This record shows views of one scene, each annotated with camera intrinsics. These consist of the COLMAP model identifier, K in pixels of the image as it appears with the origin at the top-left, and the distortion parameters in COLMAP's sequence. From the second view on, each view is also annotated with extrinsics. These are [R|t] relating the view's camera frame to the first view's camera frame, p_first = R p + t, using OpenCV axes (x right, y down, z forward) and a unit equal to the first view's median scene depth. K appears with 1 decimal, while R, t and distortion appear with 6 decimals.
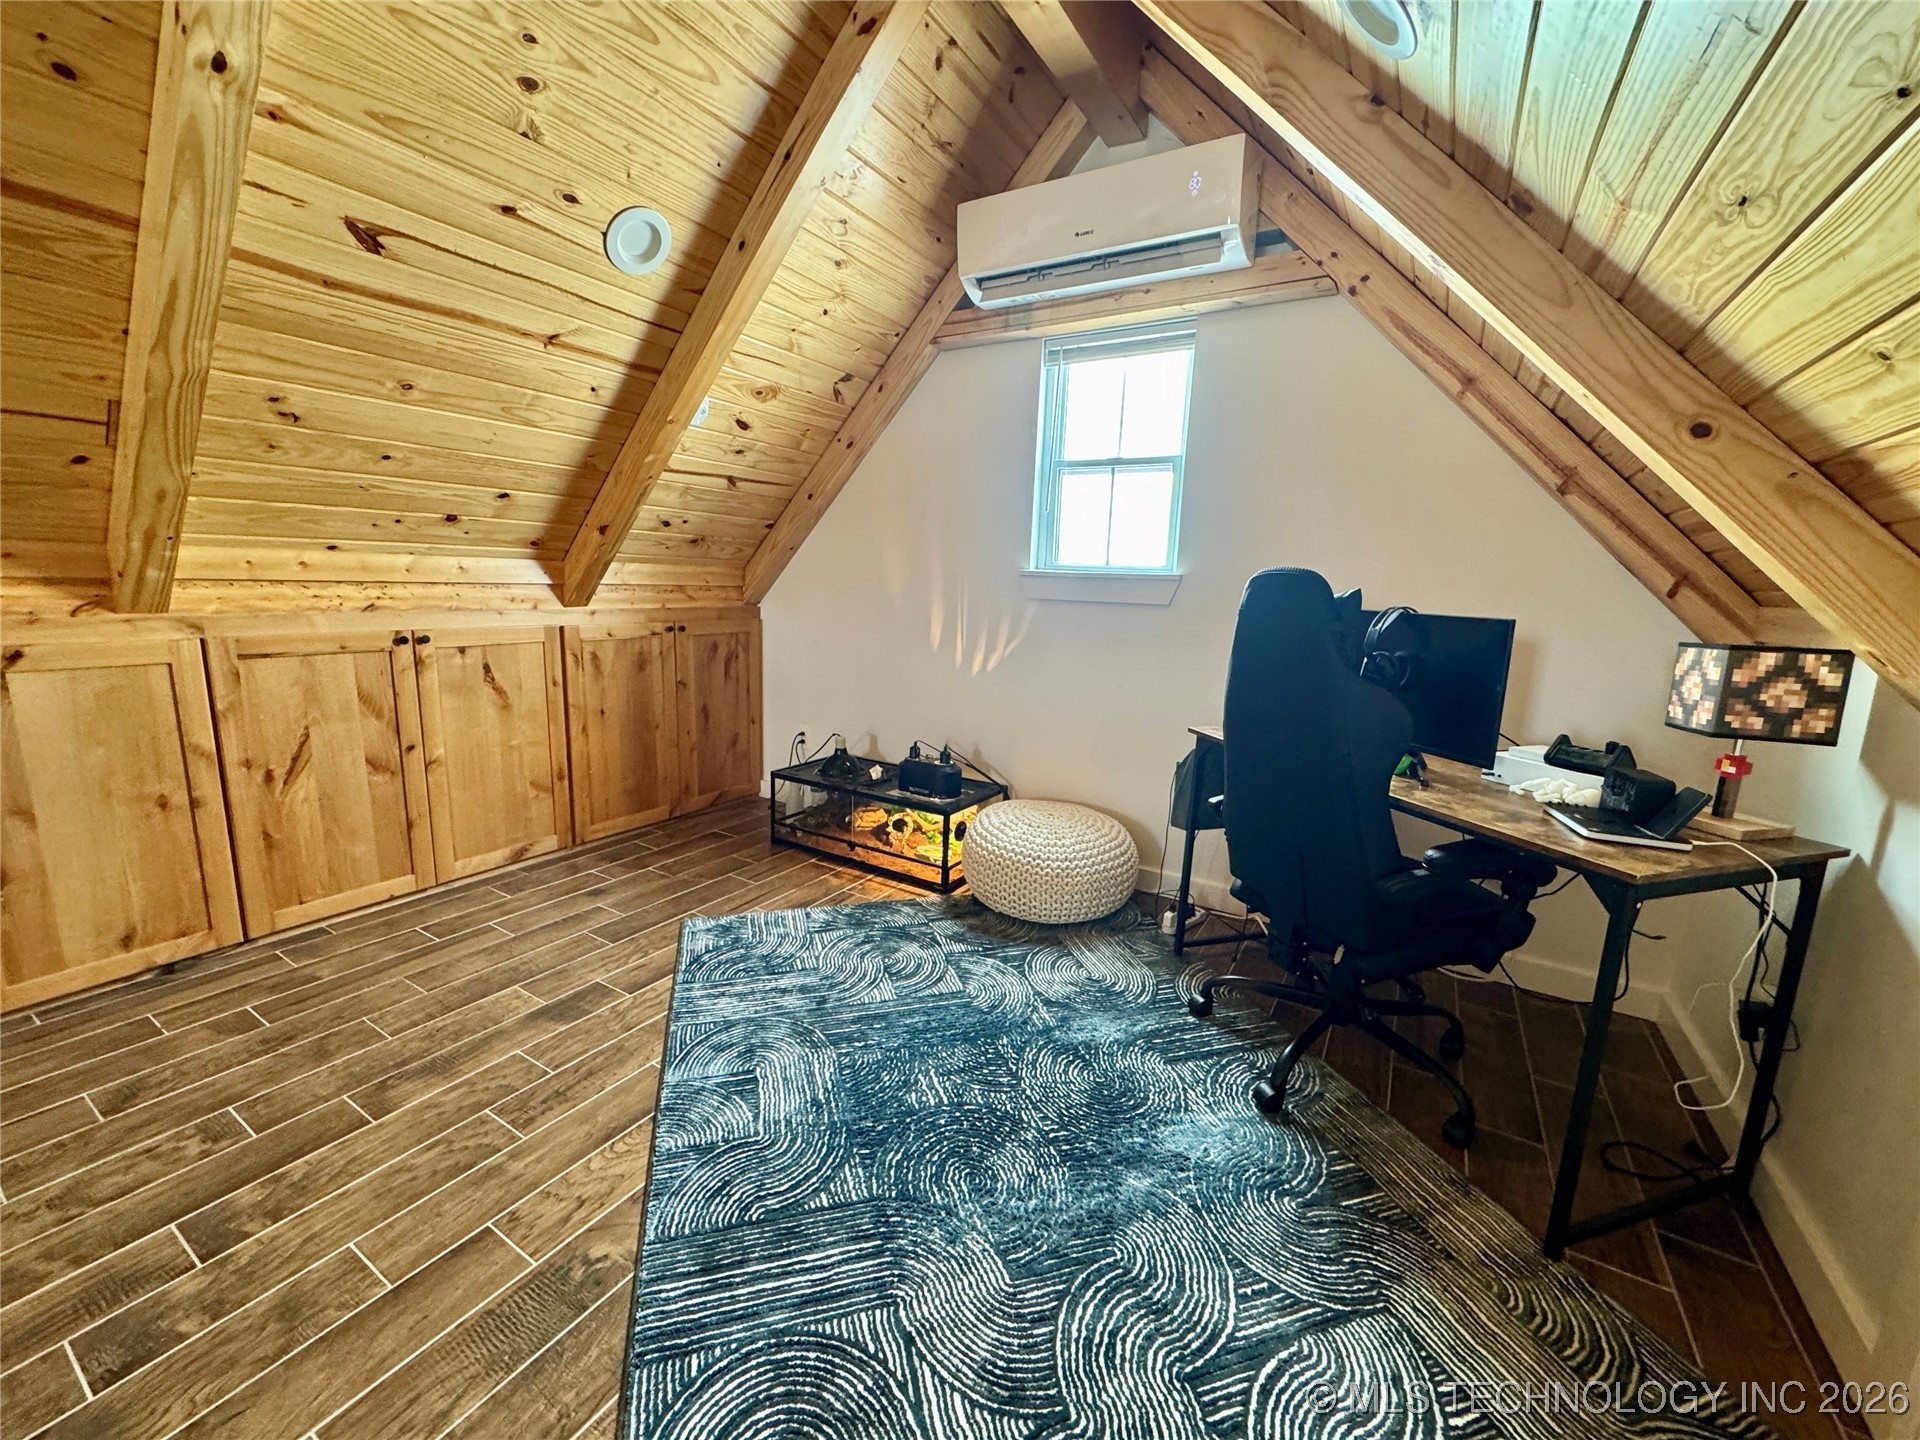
lens RADIAL K [[763.3, 0, 958.5], [0, 763.3, 719.4], [0, 0, 1]] dist [-0.001627, 0.000214]
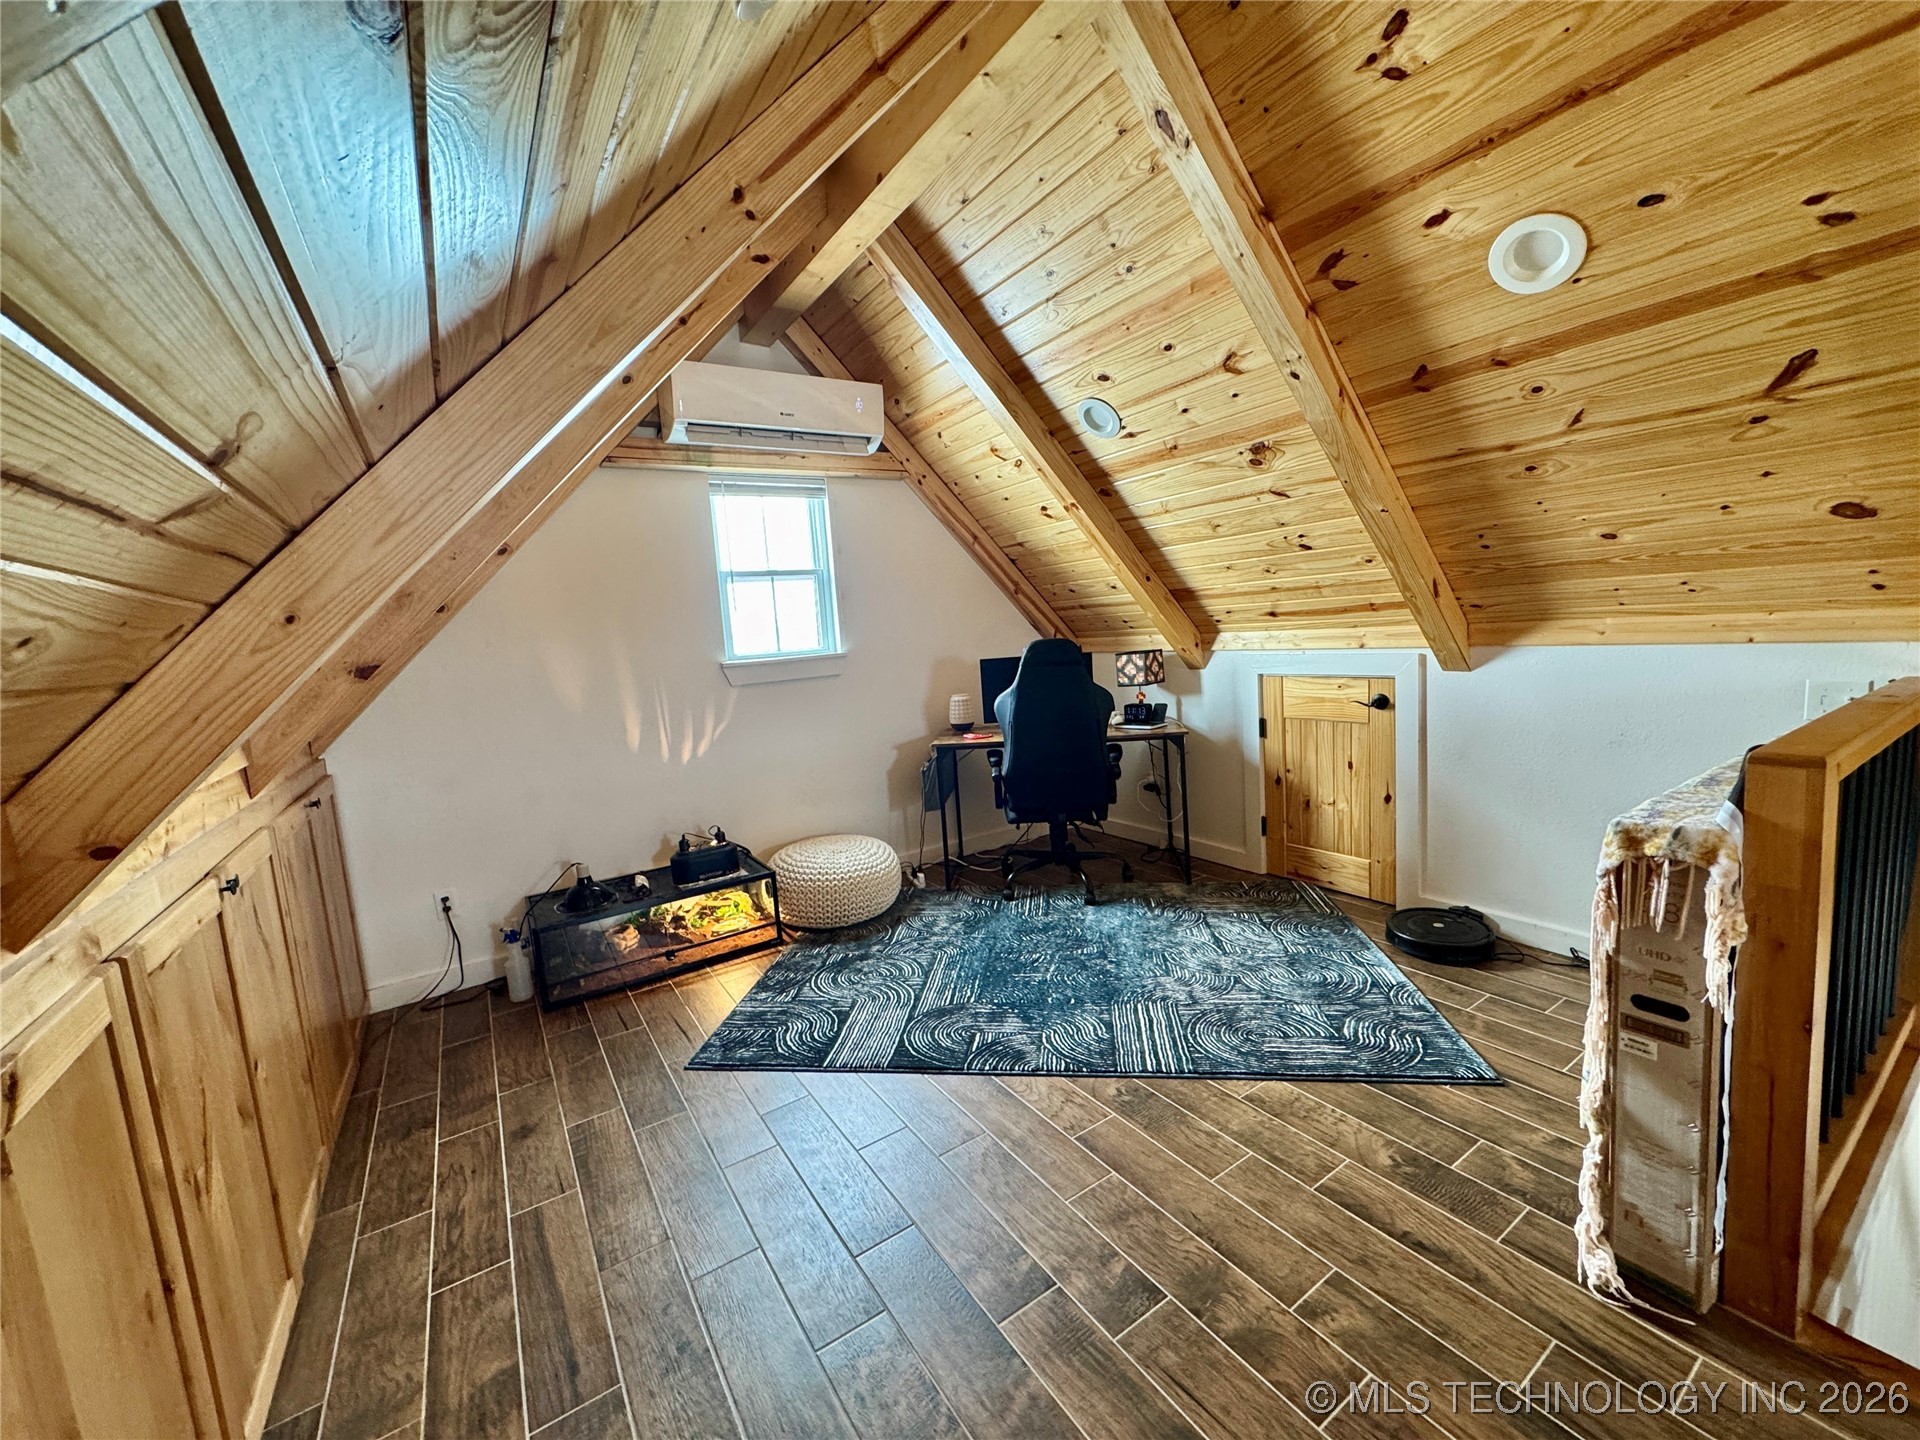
lens RADIAL K [[763.3, 0, 958.5], [0, 763.3, 719.4], [0, 0, 1]] dist [-0.001627, 0.000214]
pose [[0.422538, -0.178098, 0.888675, -0.930189], [0.251245, 0.965094, 0.073953, -0.123841], [-0.870826, 0.192027, 0.452535, 0.202430]]
